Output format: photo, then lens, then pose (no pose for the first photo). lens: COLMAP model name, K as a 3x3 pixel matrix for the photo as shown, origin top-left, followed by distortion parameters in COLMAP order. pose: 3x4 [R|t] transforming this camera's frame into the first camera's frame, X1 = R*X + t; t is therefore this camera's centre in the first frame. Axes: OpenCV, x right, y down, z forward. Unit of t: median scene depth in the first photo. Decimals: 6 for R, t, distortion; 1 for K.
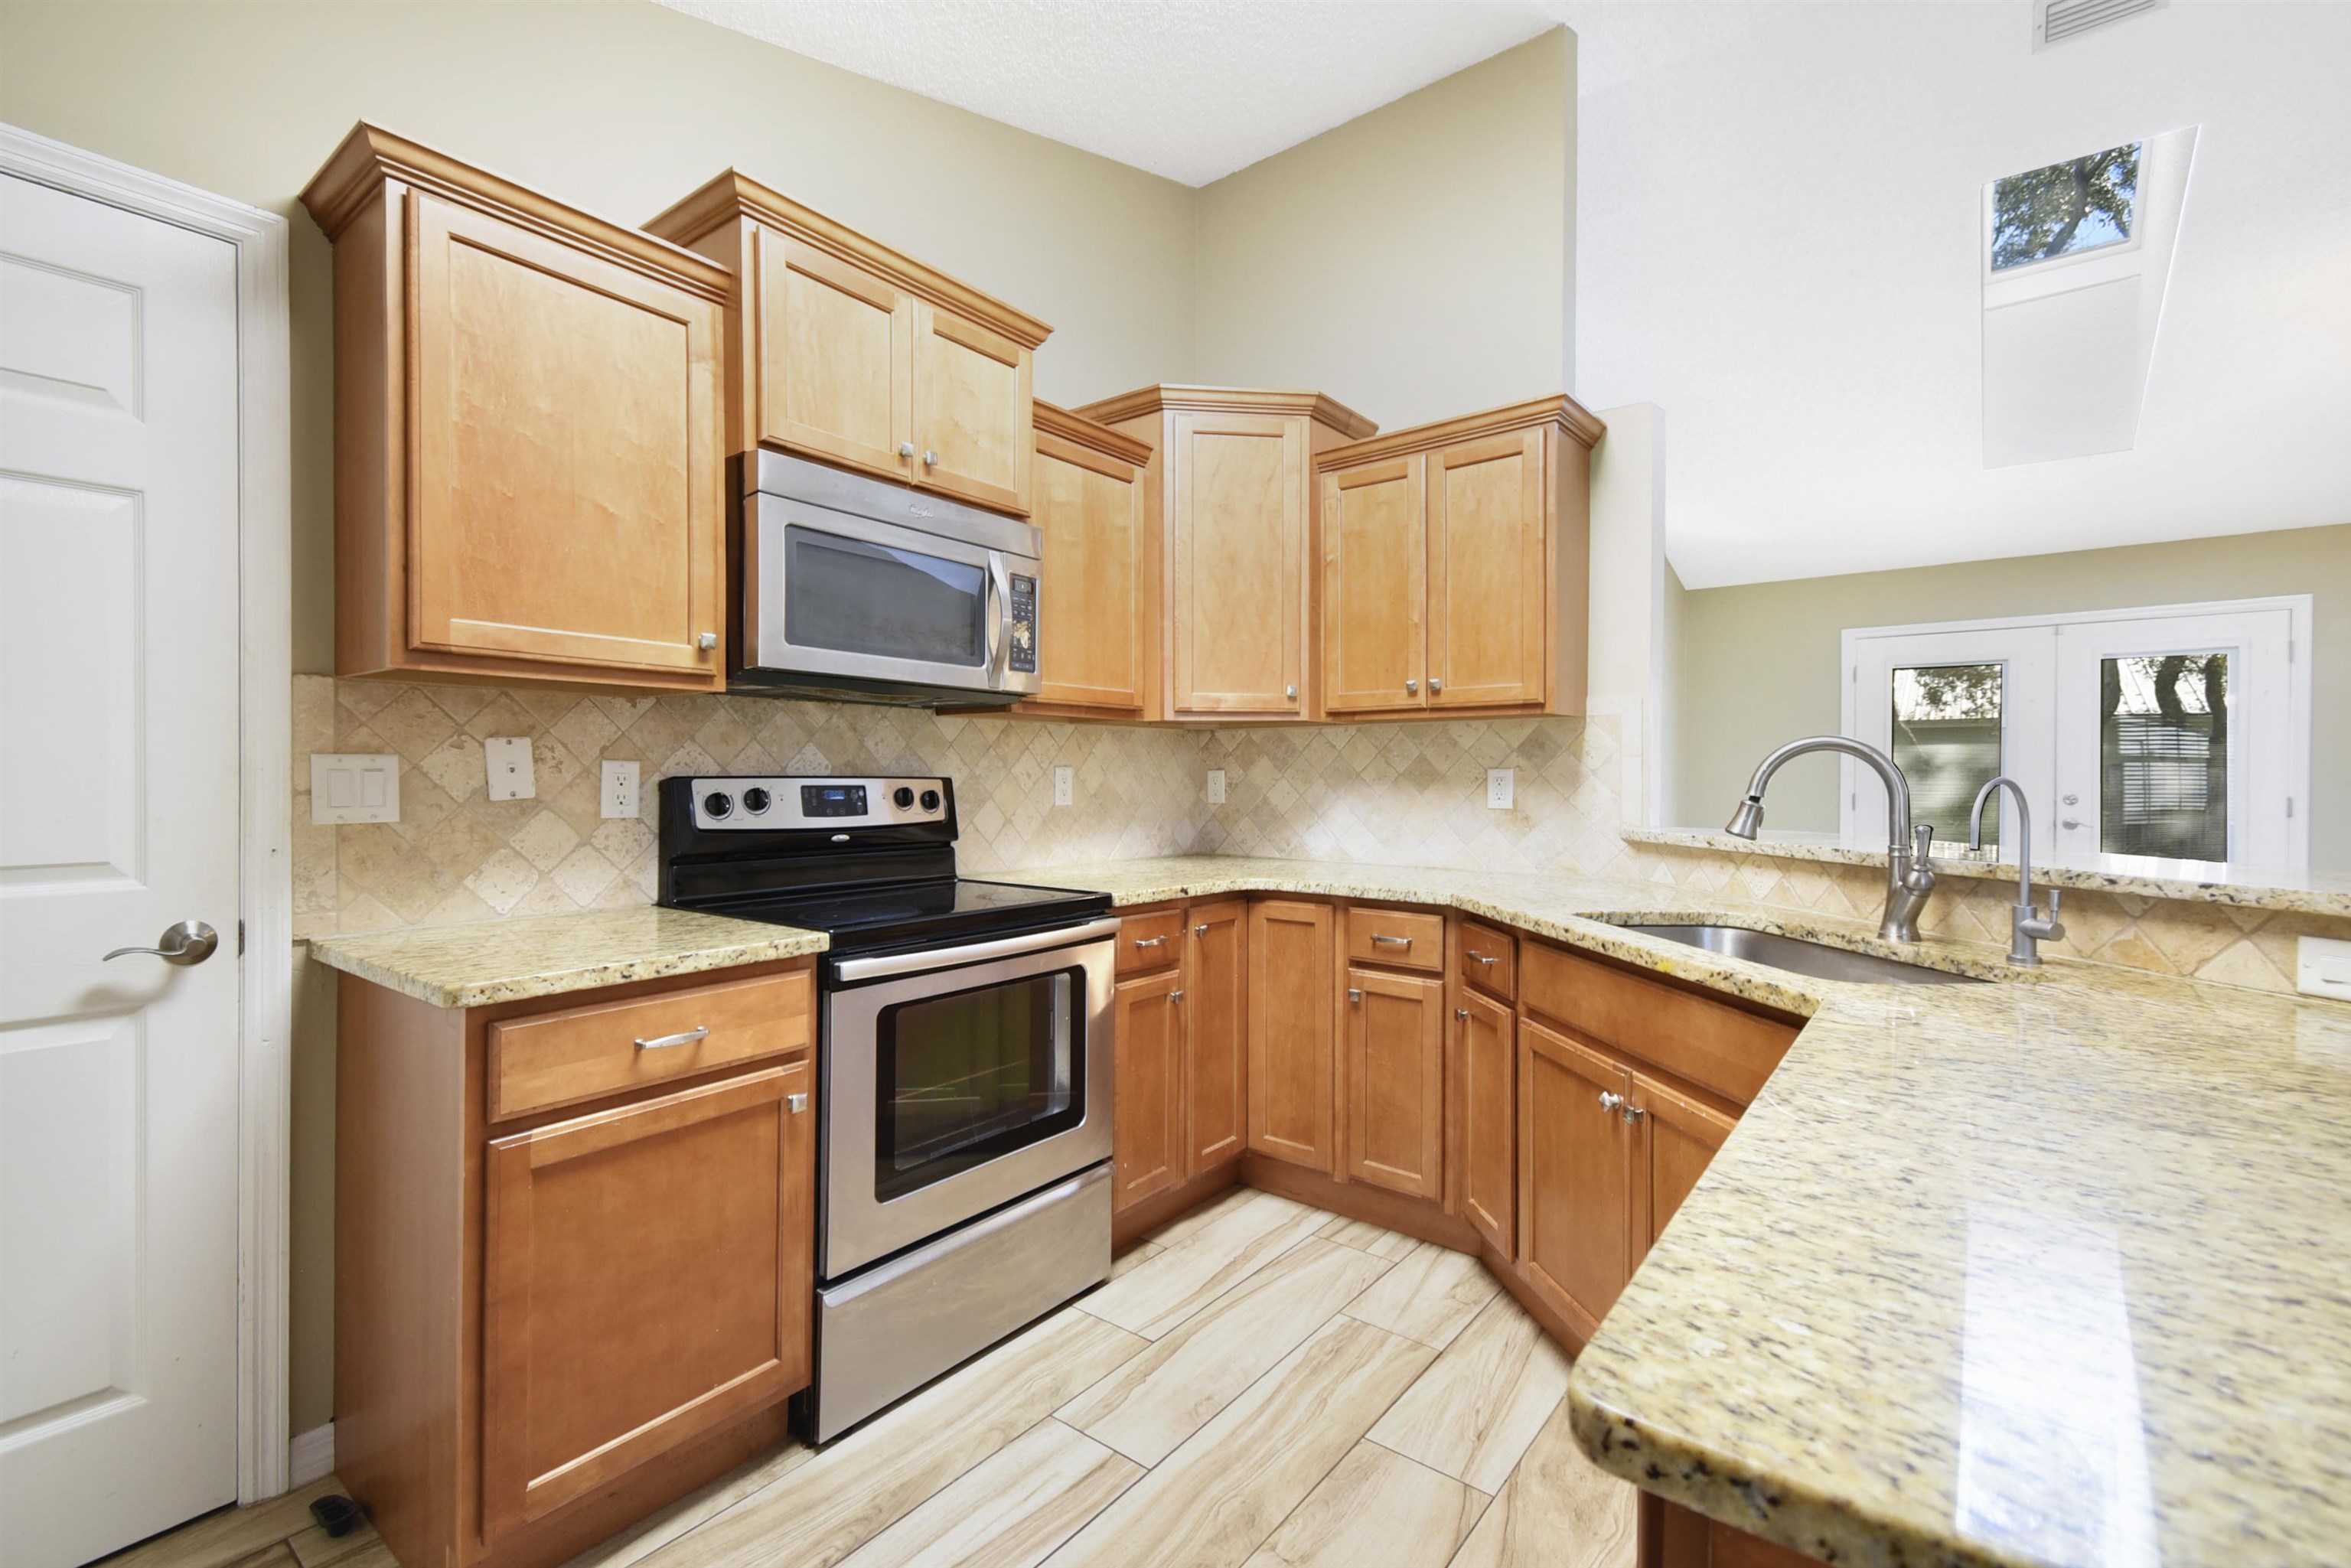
lens RADIAL K [[1005.0, 0, 1178.6], [0, 1005.0, 778.1], [0, 0, 1]] dist [0.002719, 0.000025]
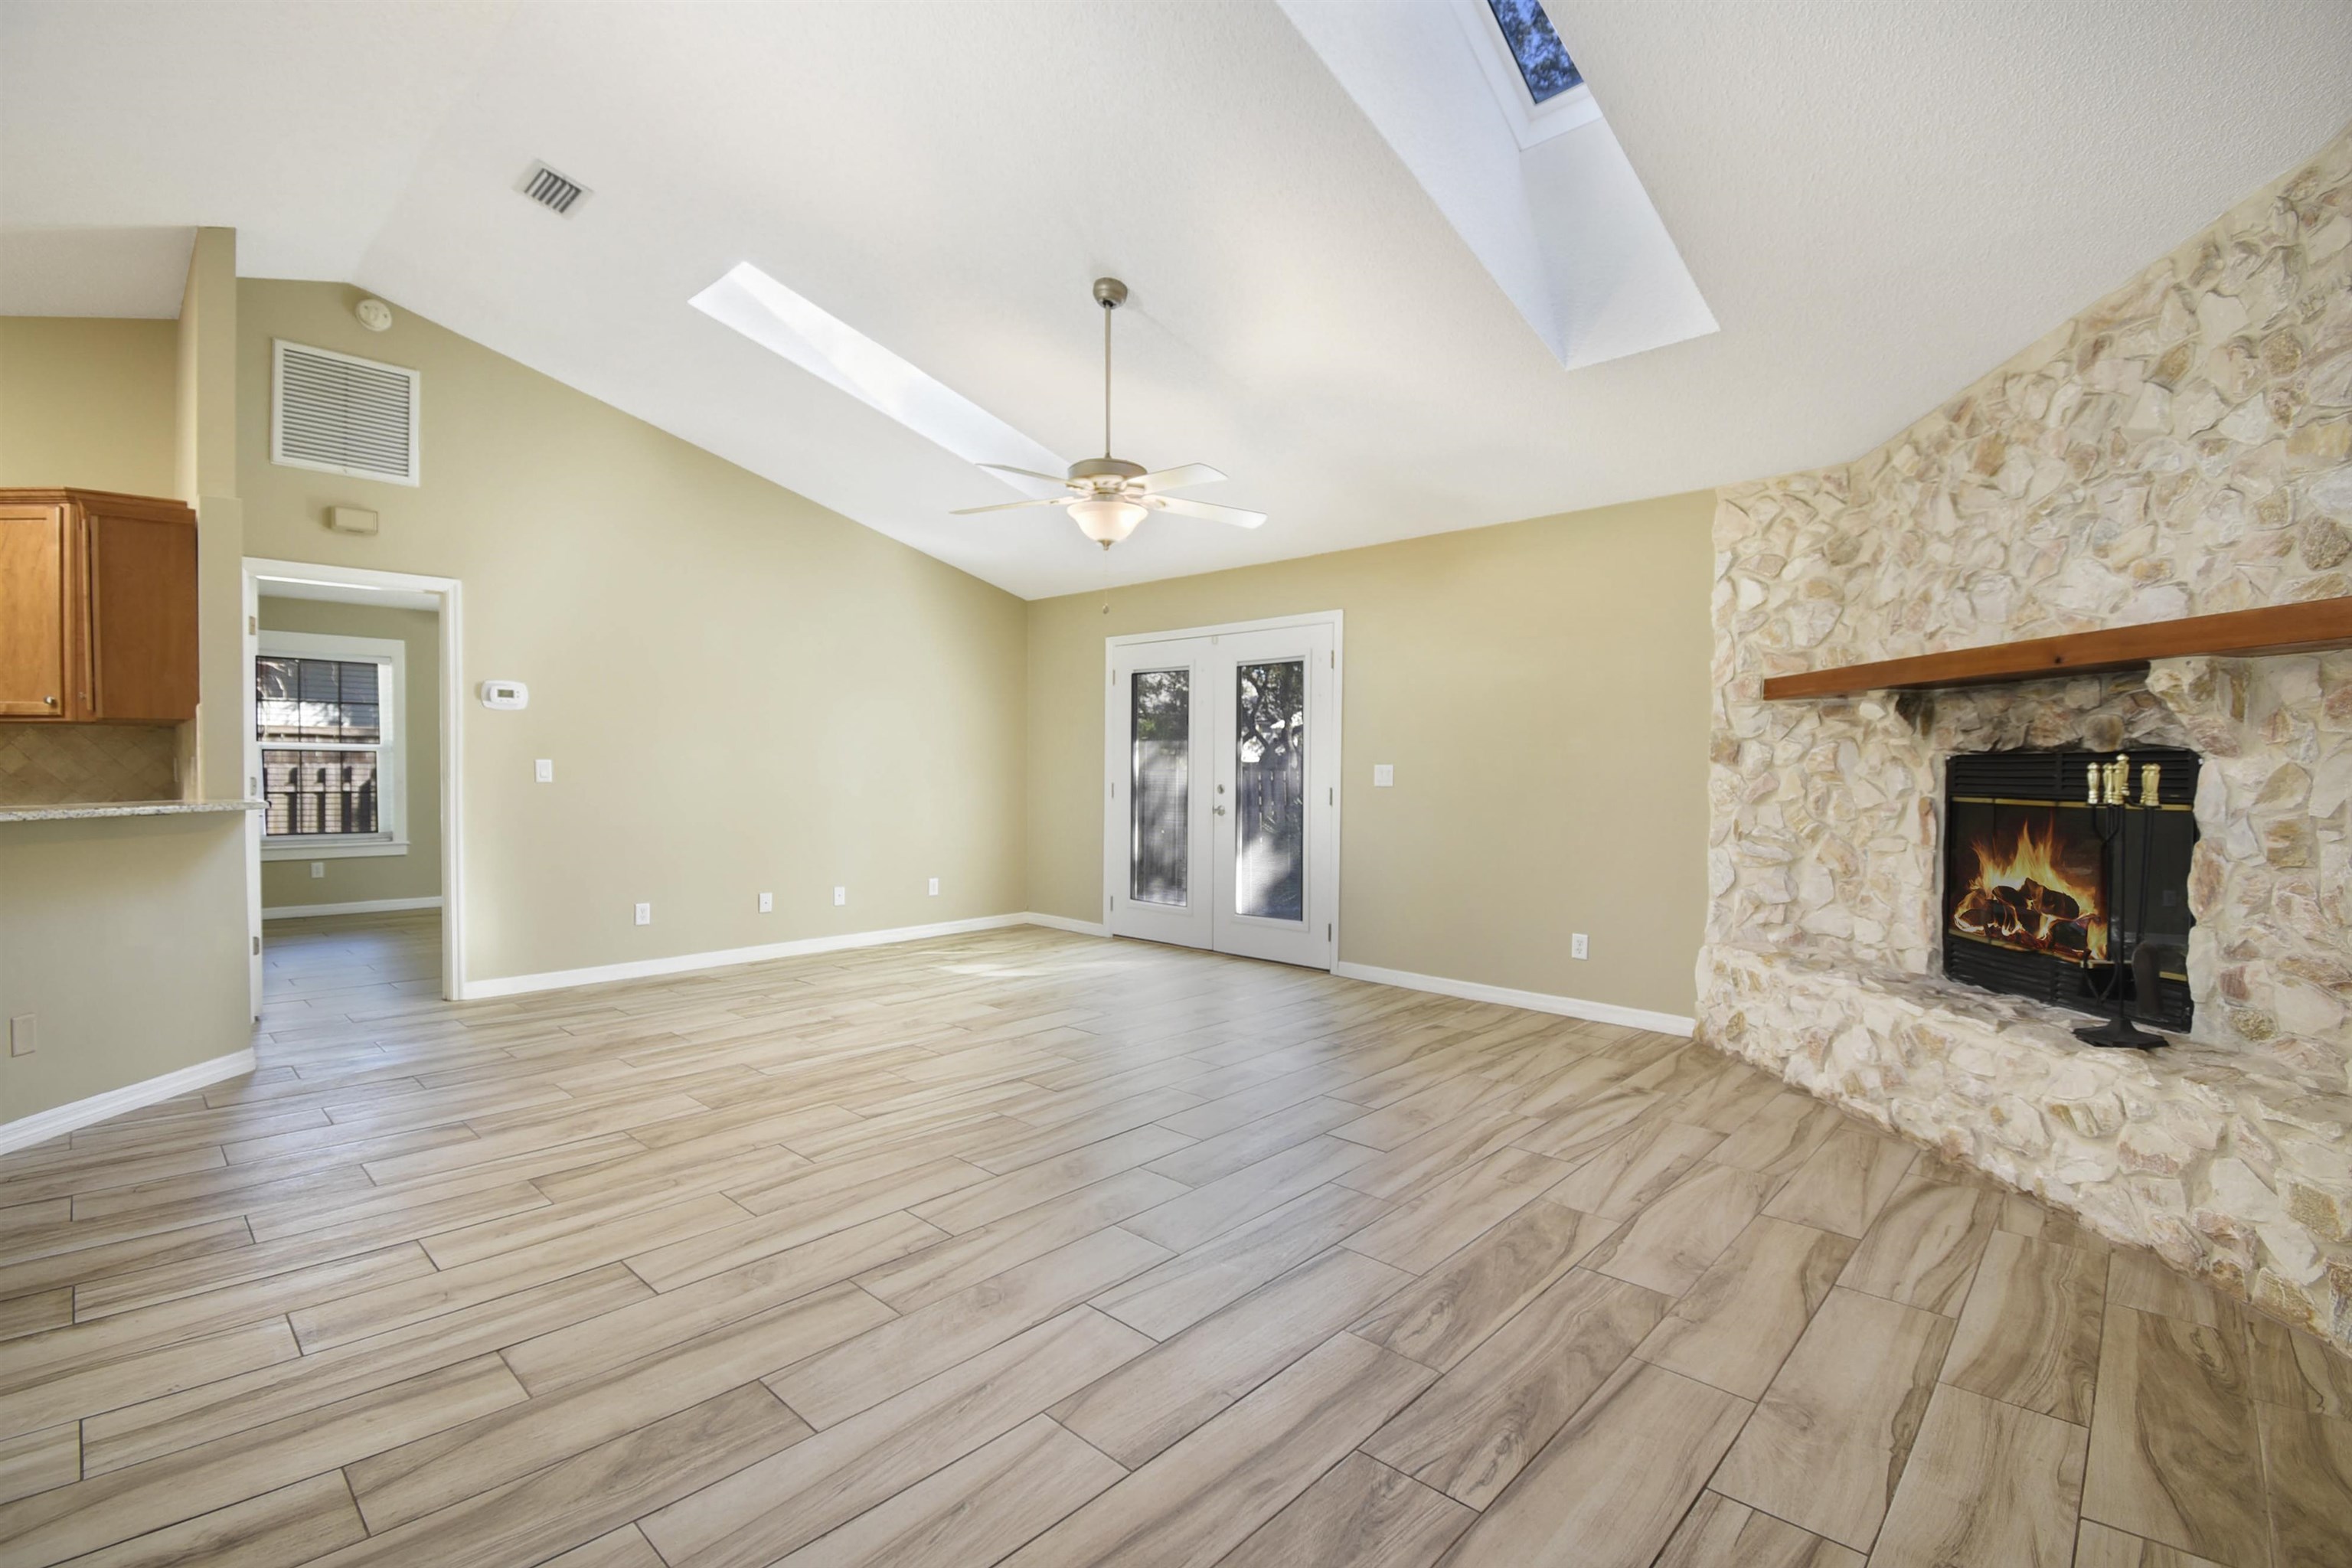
lens RADIAL K [[1047.0, 0, 1167.8], [0, 1047.0, 823.8], [0, 0, 1]] dist [0.002624, -0.017880]
pose [[0.994125, 0.020307, -0.106320, 2.062111], [-0.015238, 0.998718, 0.048278, 0.011549], [0.107164, -0.046374, 0.993159, -0.379773]]
